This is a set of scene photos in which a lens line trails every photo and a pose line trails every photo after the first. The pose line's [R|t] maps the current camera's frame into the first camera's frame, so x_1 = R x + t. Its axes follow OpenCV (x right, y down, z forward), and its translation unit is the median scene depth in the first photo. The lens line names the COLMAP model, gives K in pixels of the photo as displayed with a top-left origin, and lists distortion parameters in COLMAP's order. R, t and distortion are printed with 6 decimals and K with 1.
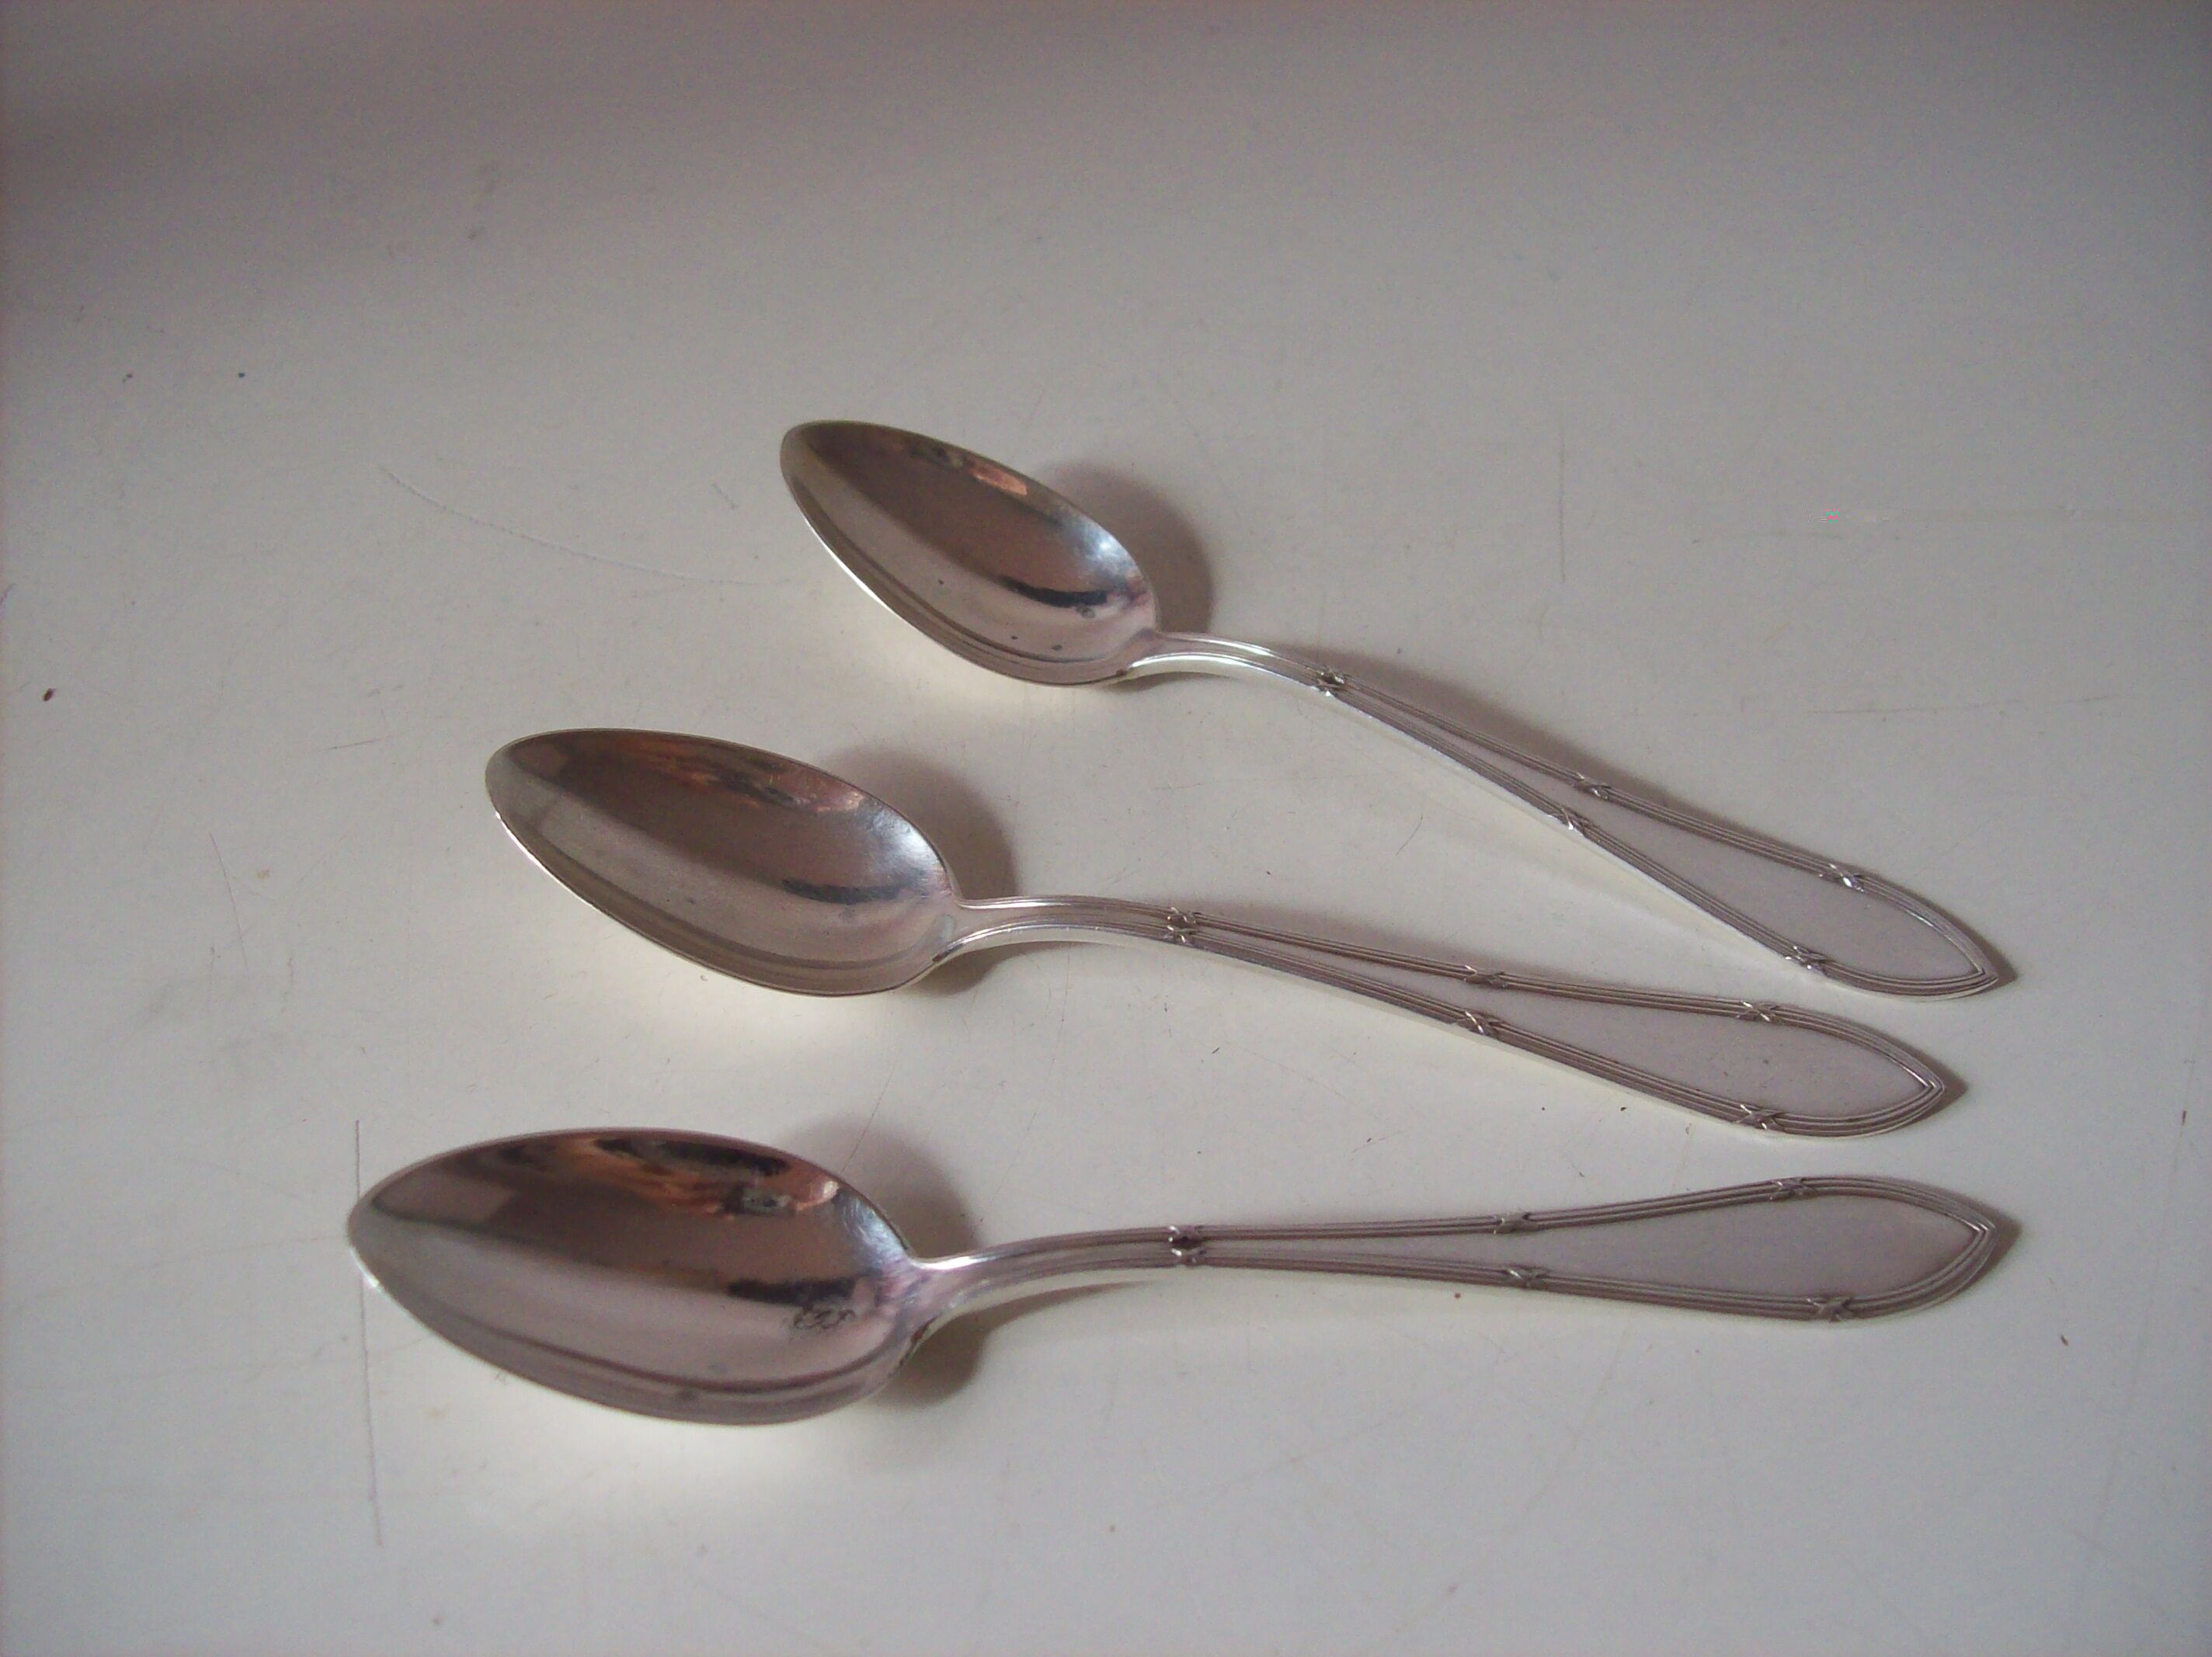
lens RADIAL K [[2289.6, 0, 1106.0], [0, 2289.6, 828.5], [0, 0, 1]] dist [-0.192071, 0.148854]
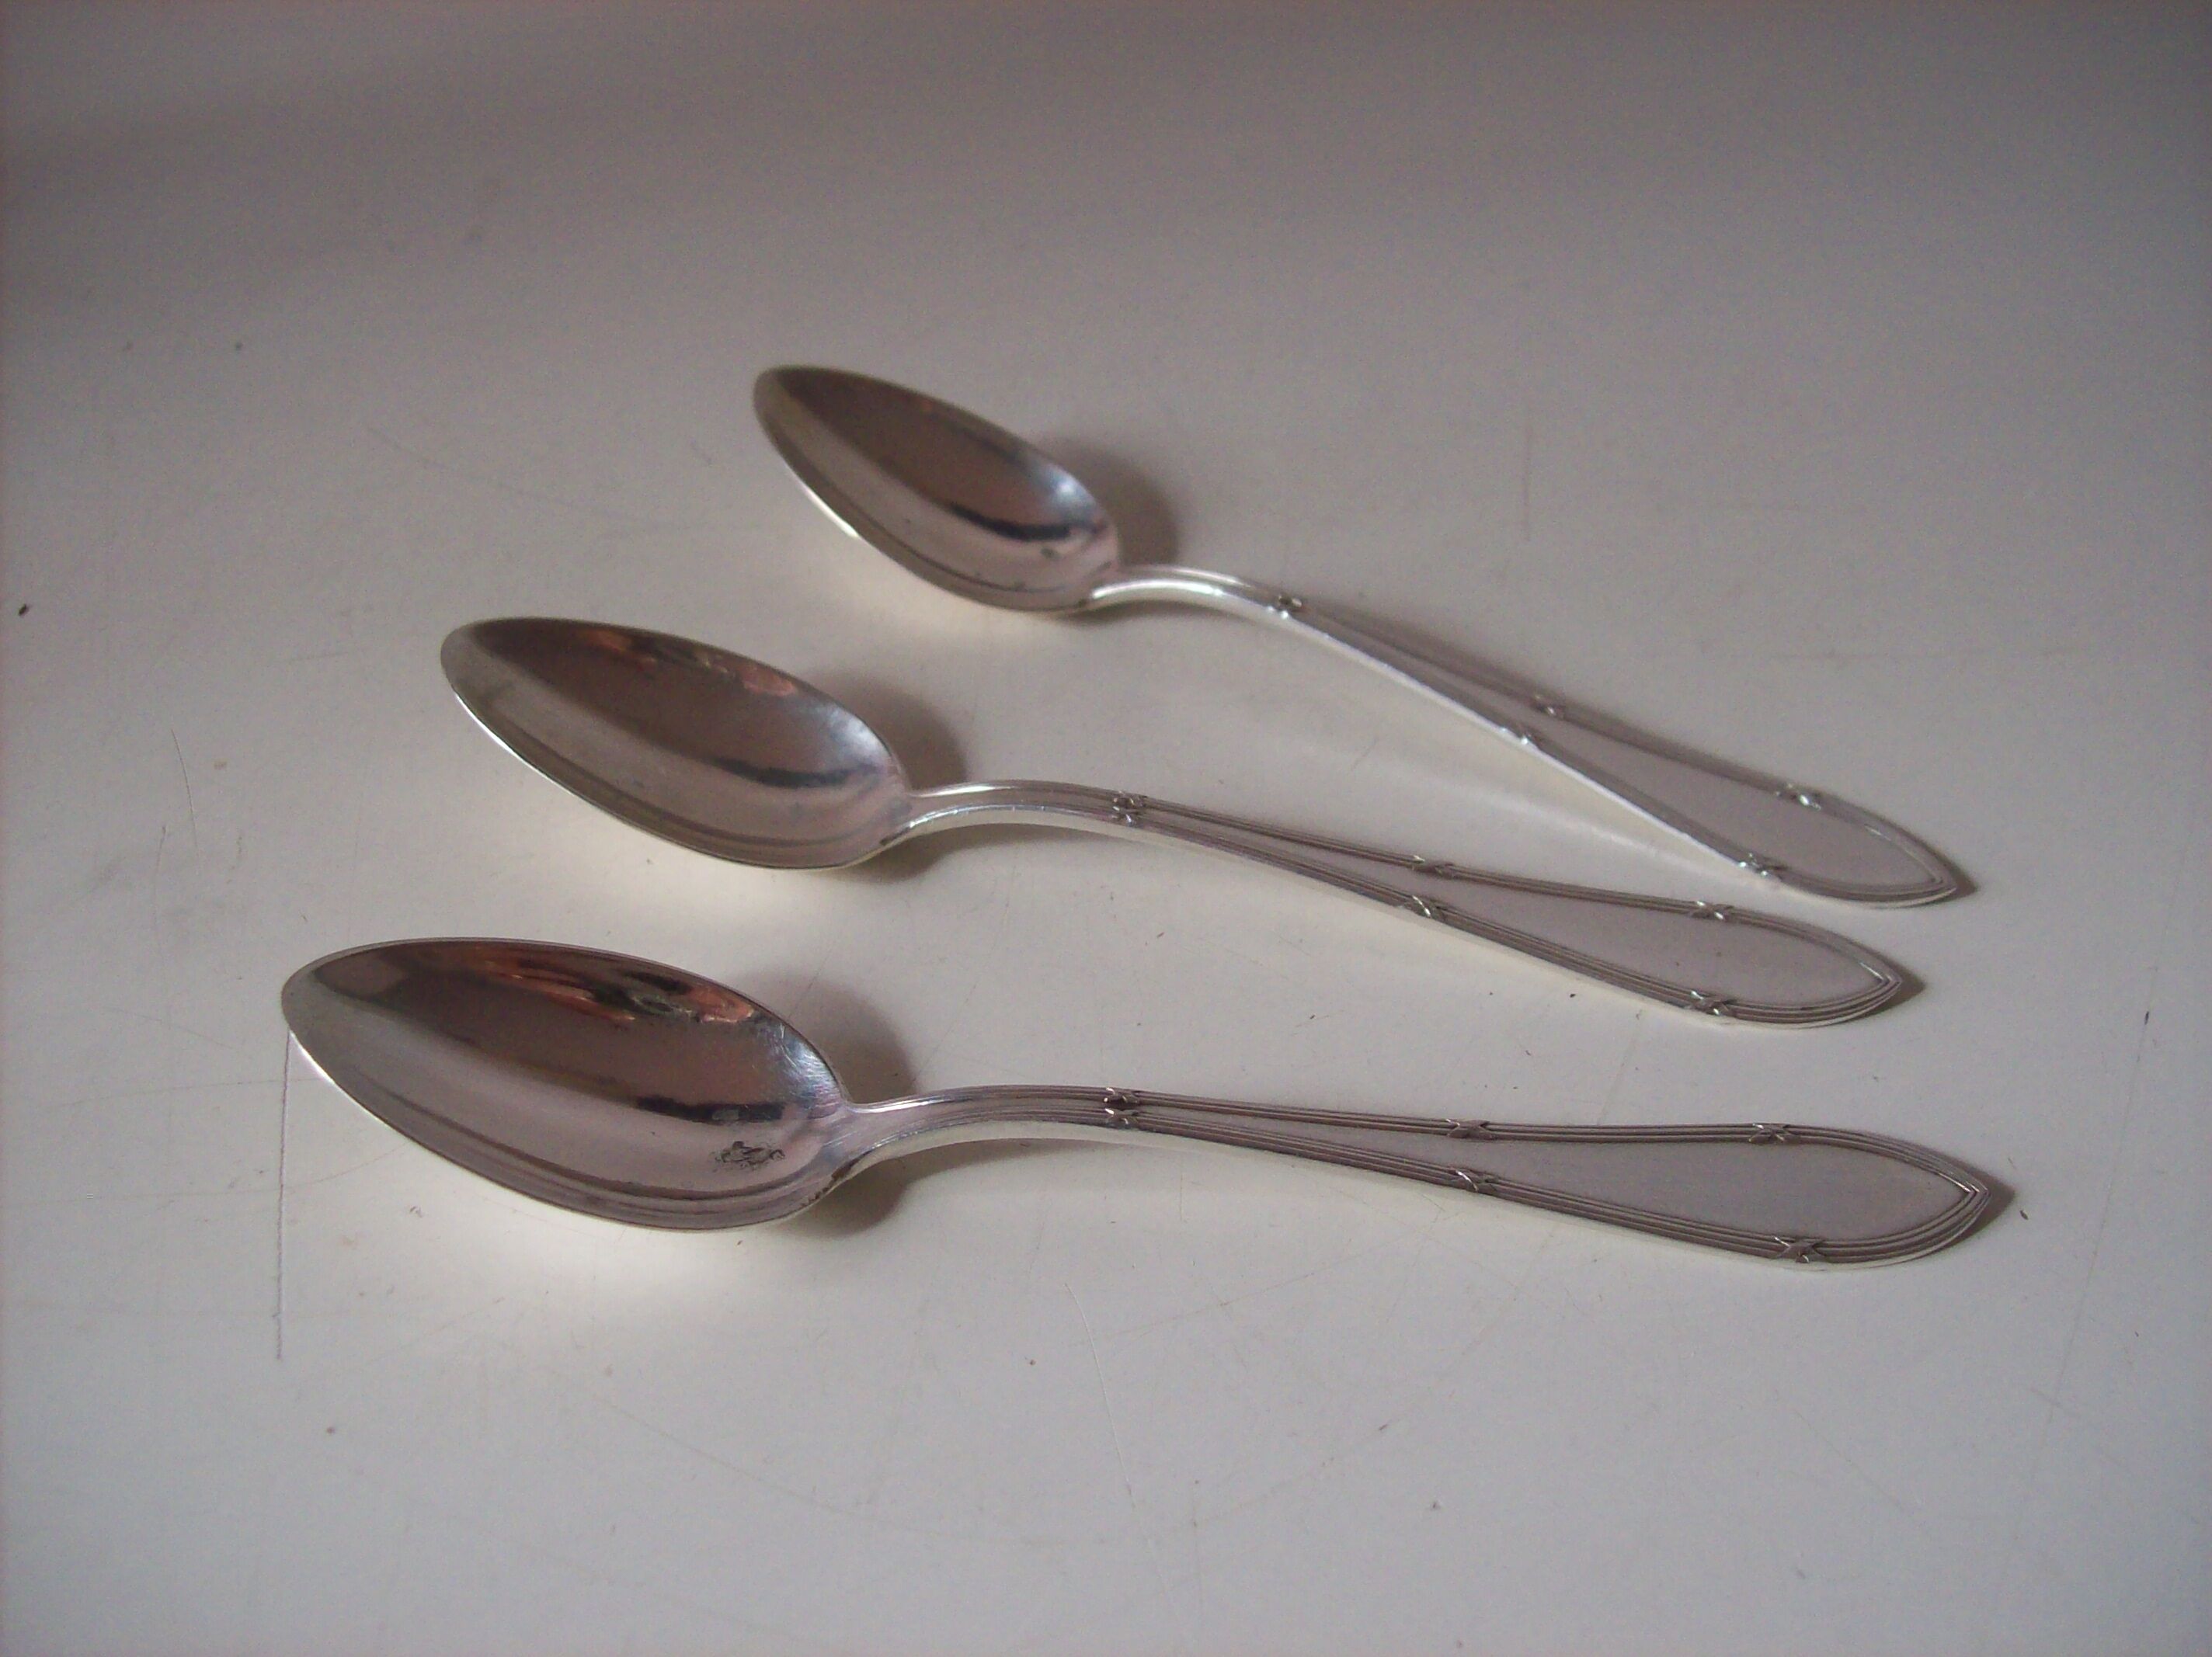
lens RADIAL K [[2289.6, 0, 1106.0], [0, 2289.6, 828.5], [0, 0, 1]] dist [-0.192071, 0.148854]
pose [[0.999772, 0.019963, -0.007604, 0.030572], [-0.020584, 0.995455, -0.092984, 0.141654], [0.005713, 0.093119, 0.995639, 0.008410]]
